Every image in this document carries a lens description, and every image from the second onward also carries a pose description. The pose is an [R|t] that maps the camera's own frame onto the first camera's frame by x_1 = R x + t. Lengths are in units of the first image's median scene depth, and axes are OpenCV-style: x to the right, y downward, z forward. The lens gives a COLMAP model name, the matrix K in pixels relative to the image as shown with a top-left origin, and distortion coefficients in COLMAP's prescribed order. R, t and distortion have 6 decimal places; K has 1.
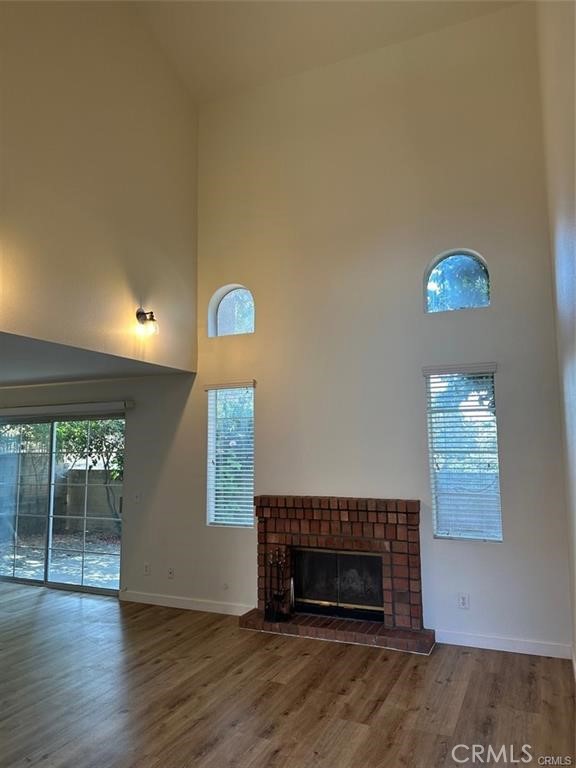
lens RADIAL K [[542.9, 0, 289.4], [0, 542.9, 383.3], [0, 0, 1]] dist [0.034627, -0.049885]
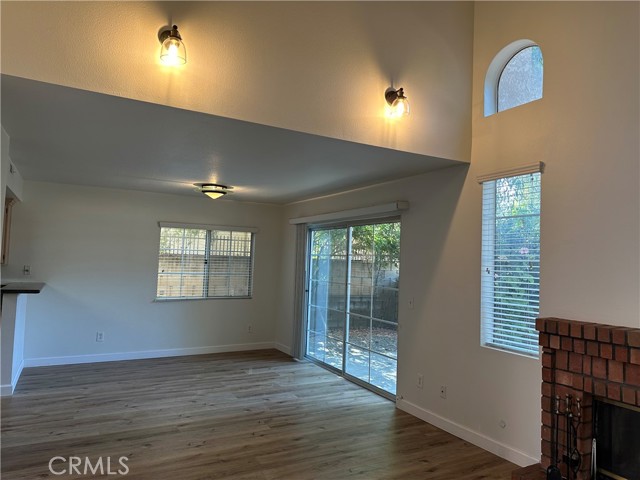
lens RADIAL K [[452.4, 0, 320.3], [0, 452.4, 241.1], [0, 0, 1]] dist [0.034627, -0.049885]
pose [[0.803616, 0.012297, -0.595020, 0.065617], [0.030274, 0.997647, 0.061506, 0.056402], [0.594377, -0.067441, 0.801354, 0.336218]]
